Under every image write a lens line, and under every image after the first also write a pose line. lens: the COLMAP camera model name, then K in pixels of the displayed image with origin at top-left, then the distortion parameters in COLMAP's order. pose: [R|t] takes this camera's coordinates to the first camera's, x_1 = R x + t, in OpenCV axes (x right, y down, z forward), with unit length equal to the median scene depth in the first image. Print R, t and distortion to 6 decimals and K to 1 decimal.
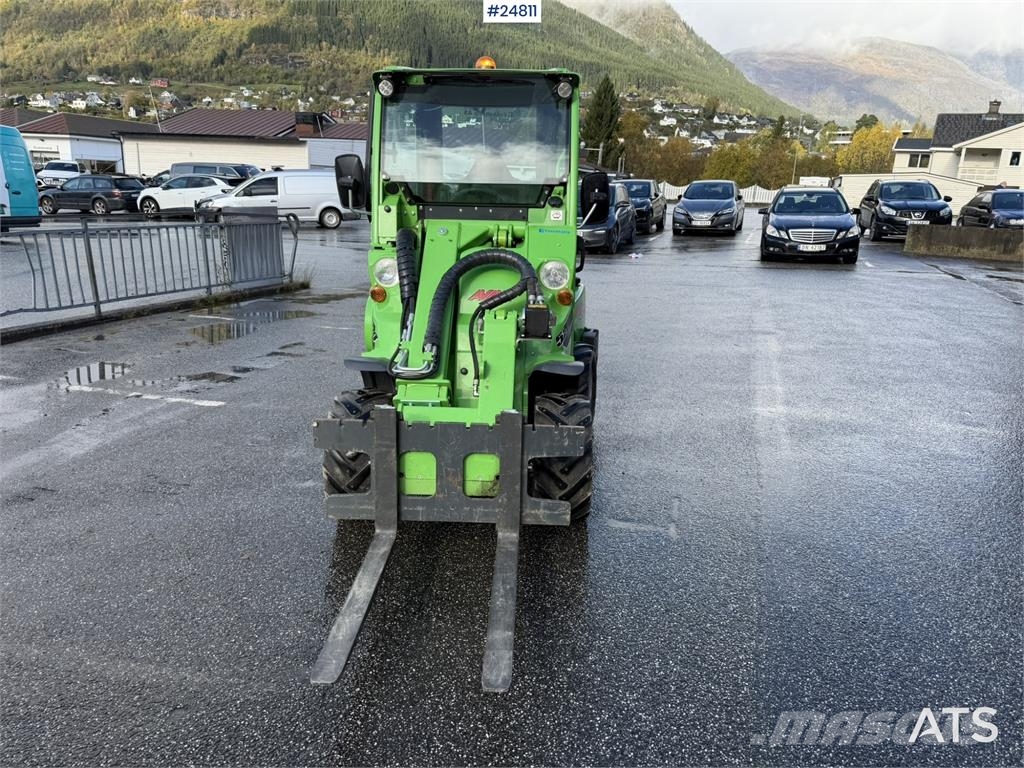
lens RADIAL K [[723.6, 0, 518.6], [0, 723.6, 376.9], [0, 0, 1]] dist [0.026667, -0.034920]
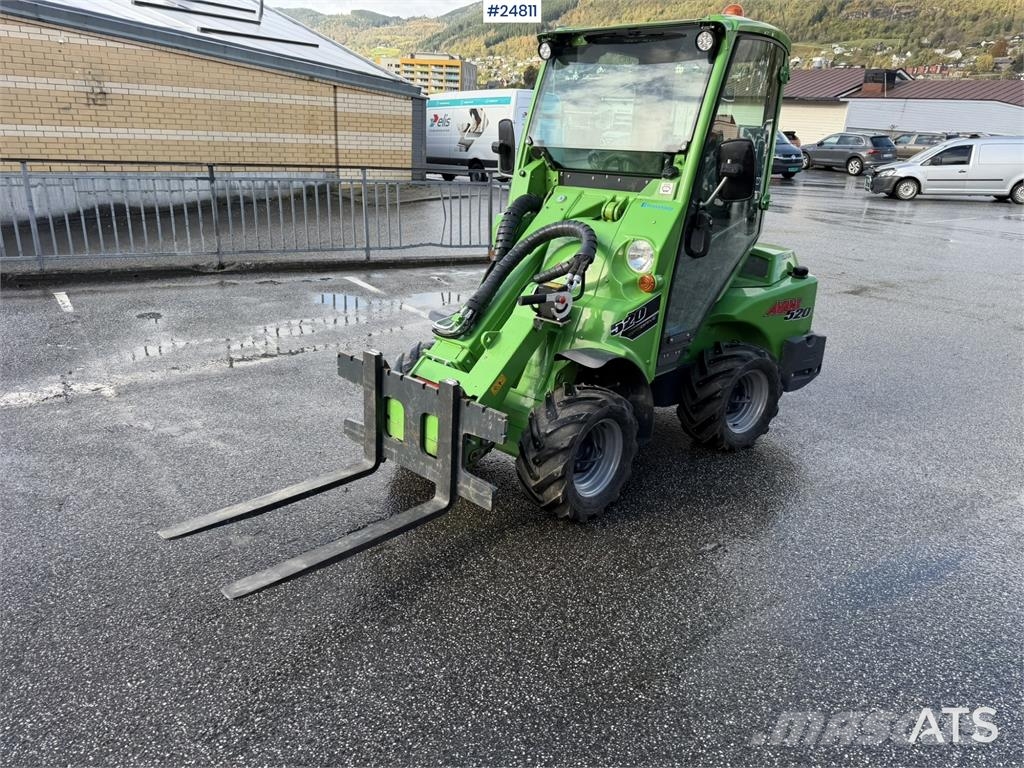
lens RADIAL K [[723.6, 0, 517.7], [0, 723.6, 387.1], [0, 0, 1]] dist [0.026667, -0.034920]
pose [[0.751572, 0.228785, -0.618706, 0.127643], [-0.191415, 0.973212, 0.127353, -0.016783], [0.631269, 0.022715, 0.775232, 0.052535]]
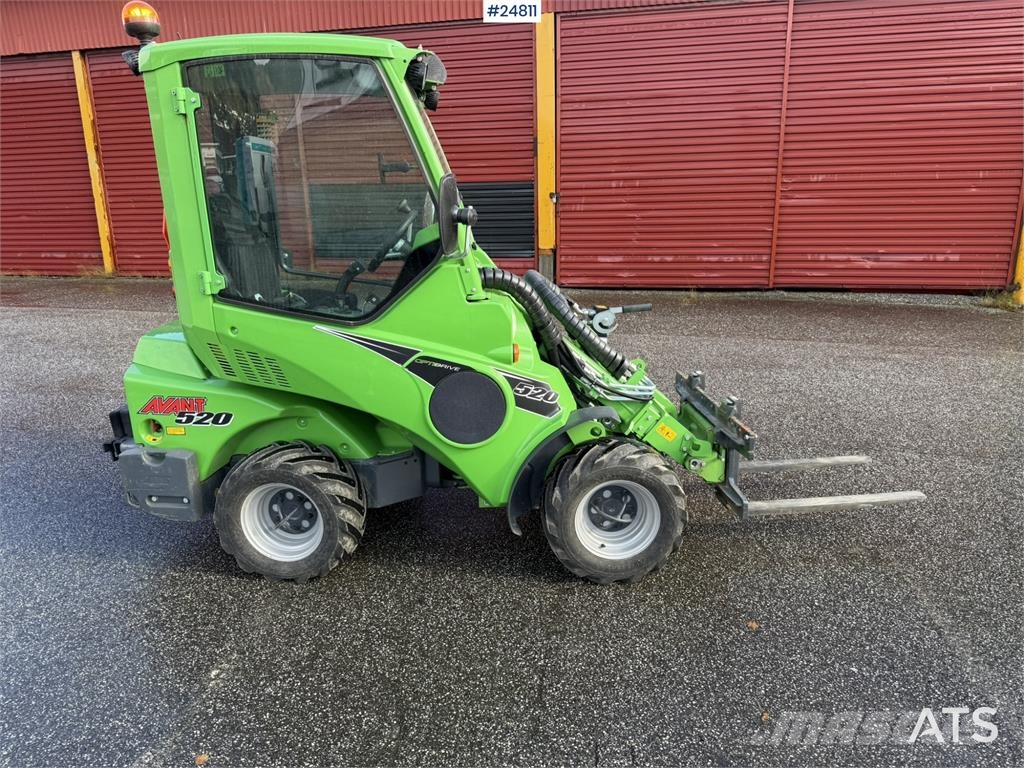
lens RADIAL K [[723.6, 0, 519.1], [0, 723.6, 386.3], [0, 0, 1]] dist [0.026667, -0.034920]
pose [[-0.094083, -0.288318, 0.952901, -0.233031], [0.264162, 0.915608, 0.303116, -0.077844], [-0.959878, 0.280239, -0.009981, 0.249242]]
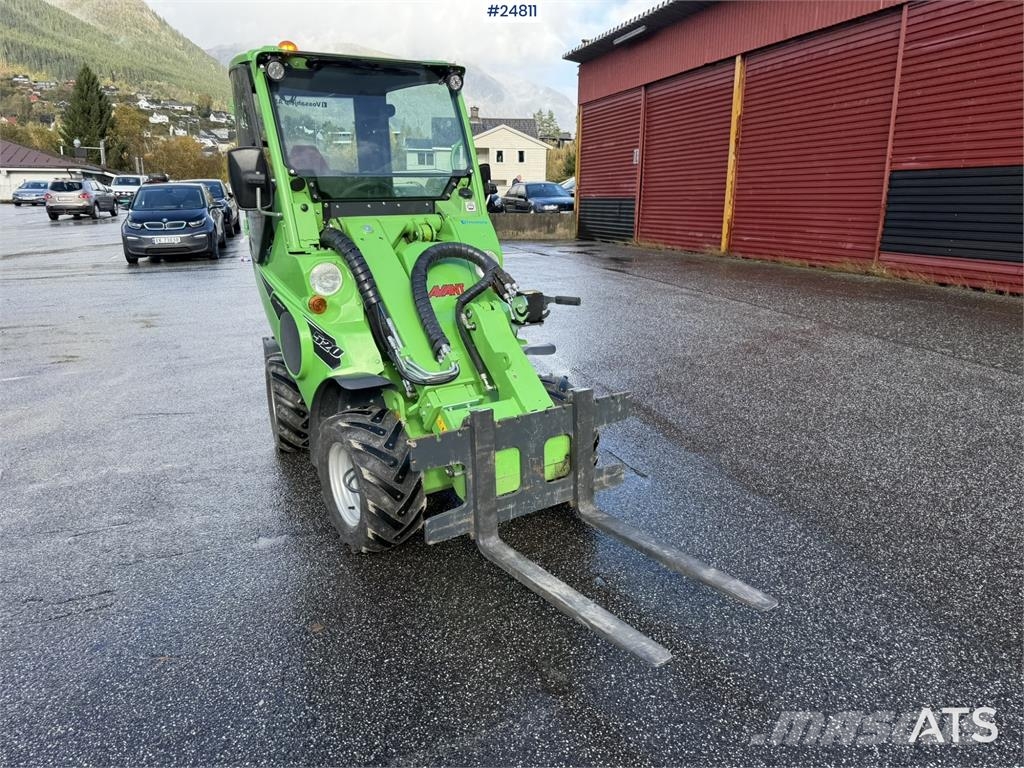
lens RADIAL K [[723.6, 0, 519.1], [0, 723.6, 378.5], [0, 0, 1]] dist [0.026667, -0.034920]
pose [[0.806234, -0.181573, 0.563044, -0.125610], [0.180232, 0.981879, 0.058563, -0.008452], [-0.563475, 0.054263, 0.824349, 0.034550]]
